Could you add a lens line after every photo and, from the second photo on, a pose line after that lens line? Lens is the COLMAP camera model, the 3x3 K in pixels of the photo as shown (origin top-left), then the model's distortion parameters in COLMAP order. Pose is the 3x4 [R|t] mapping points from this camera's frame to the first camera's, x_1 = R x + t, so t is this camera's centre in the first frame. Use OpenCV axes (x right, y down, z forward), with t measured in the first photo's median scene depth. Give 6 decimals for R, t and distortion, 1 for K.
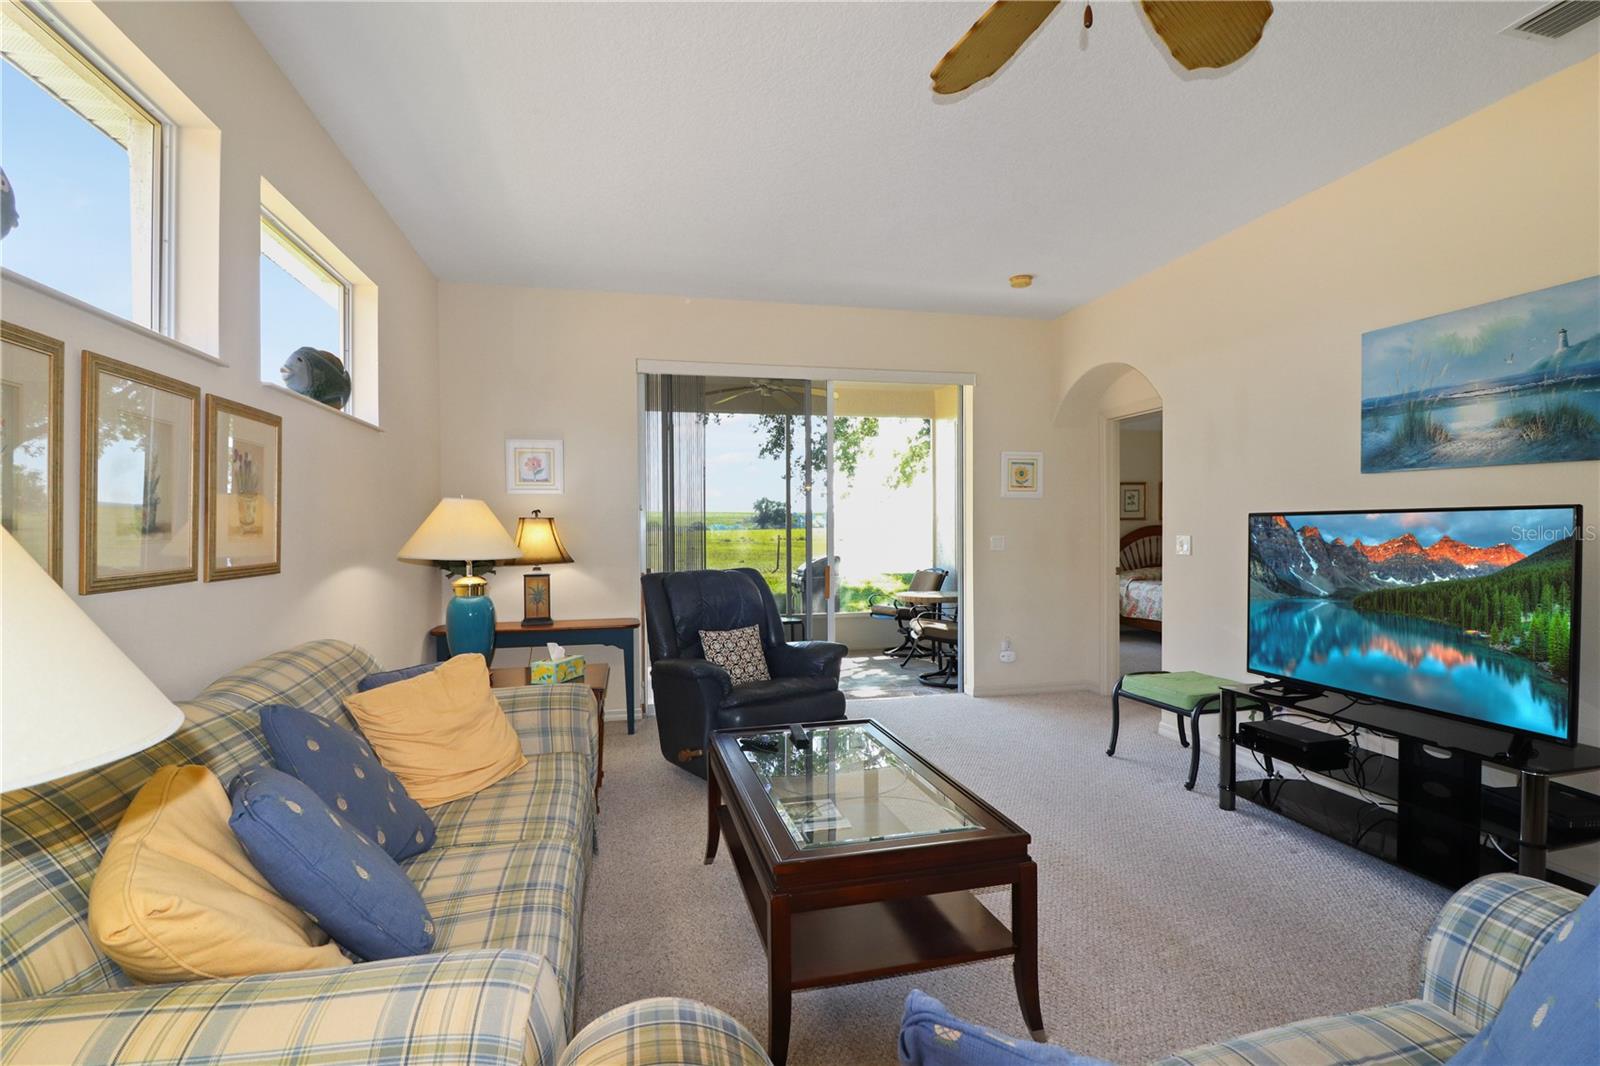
lens RADIAL K [[748.2, 0, 794.5], [0, 748.2, 529.5], [0, 0, 1]] dist [-0.006158, -0.000823]
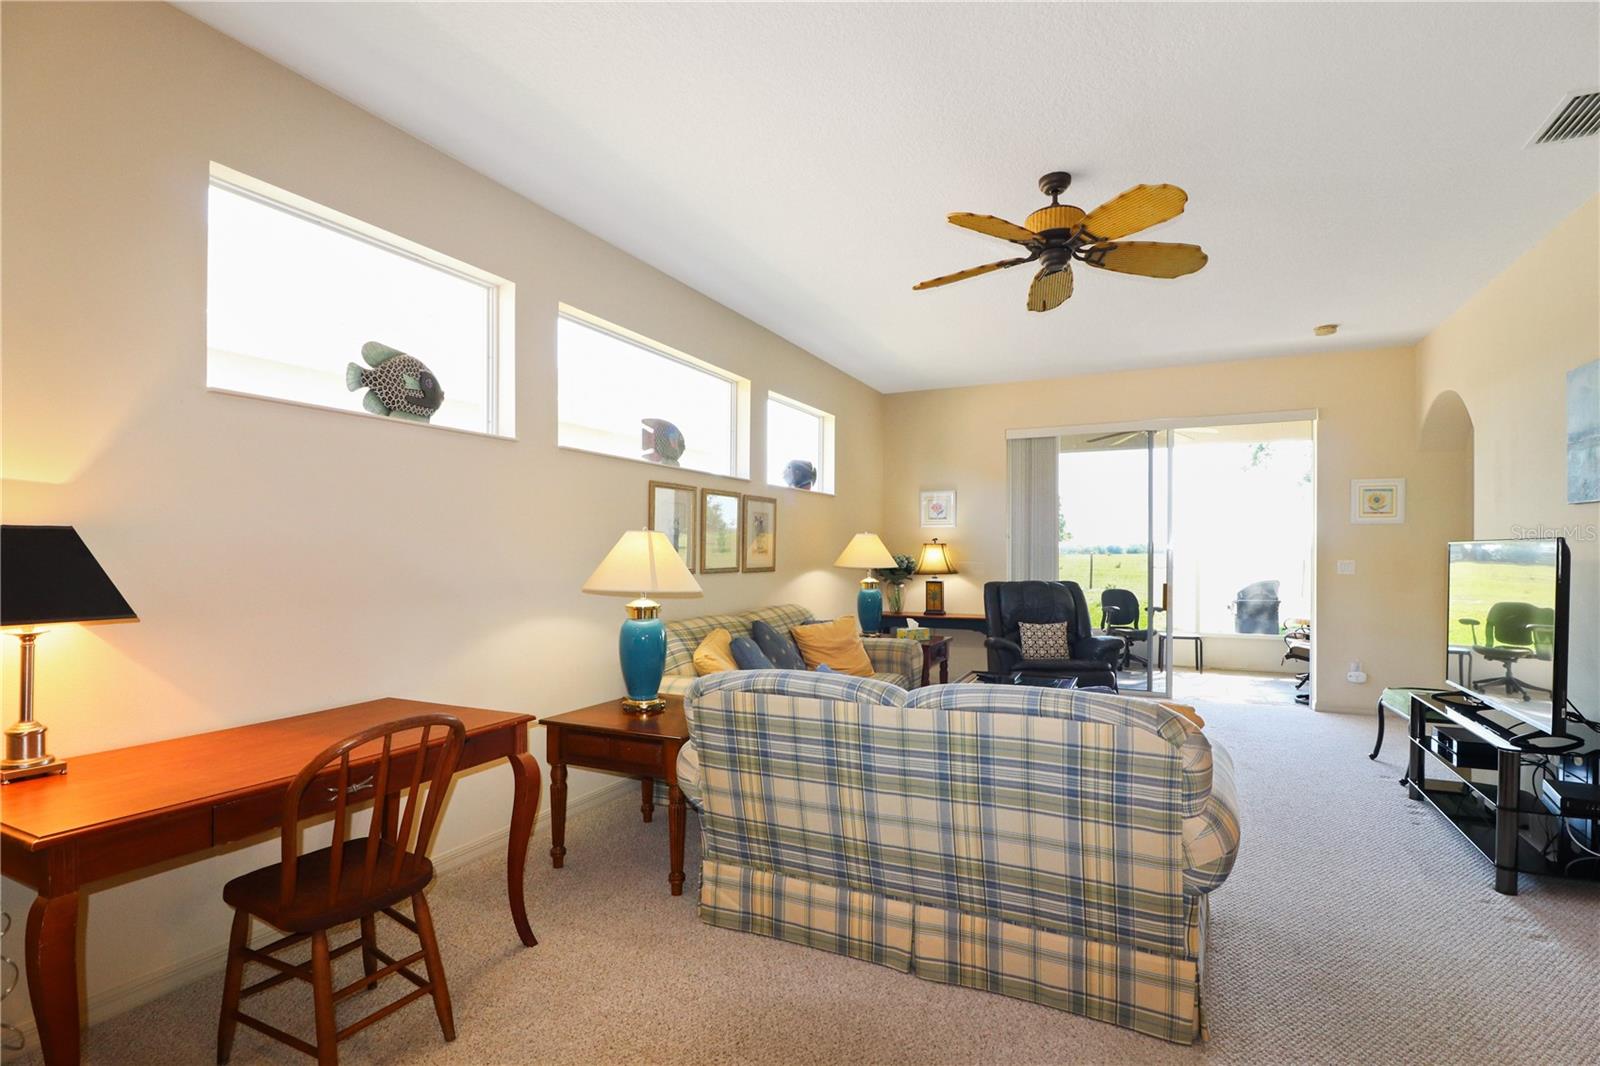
lens RADIAL K [[772.5, 0, 812.3], [0, 772.5, 539.3], [0, 0, 1]] dist [-0.002191, -0.007110]
pose [[0.783883, -0.002315, -0.620905, 0.481670], [-0.006871, 0.999899, -0.012402, -0.004222], [0.620871, 0.013988, 0.783788, -0.420503]]
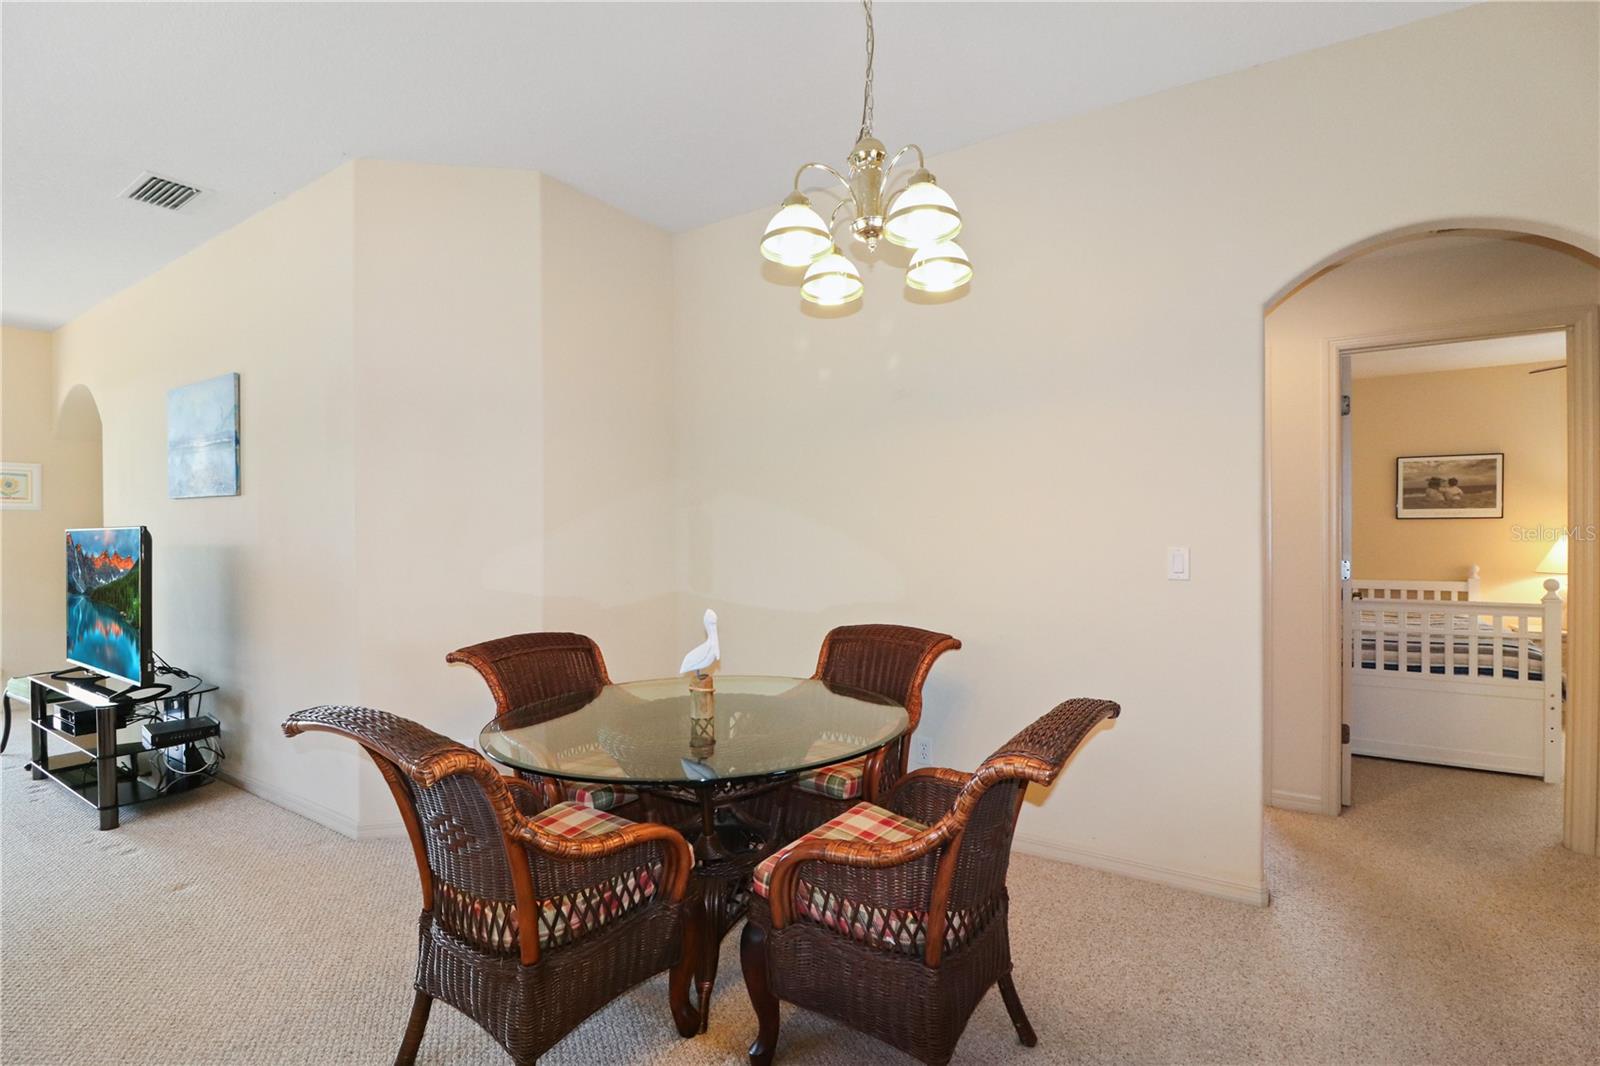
lens RADIAL K [[772.5, 0, 812.3], [0, 772.5, 539.3], [0, 0, 1]] dist [-0.002191, -0.007110]
pose [[0.736731, -0.011290, 0.676091, 0.547427], [0.008255, 0.999936, 0.007703, -0.005007], [-0.676135, -0.000093, 0.736778, -0.588777]]
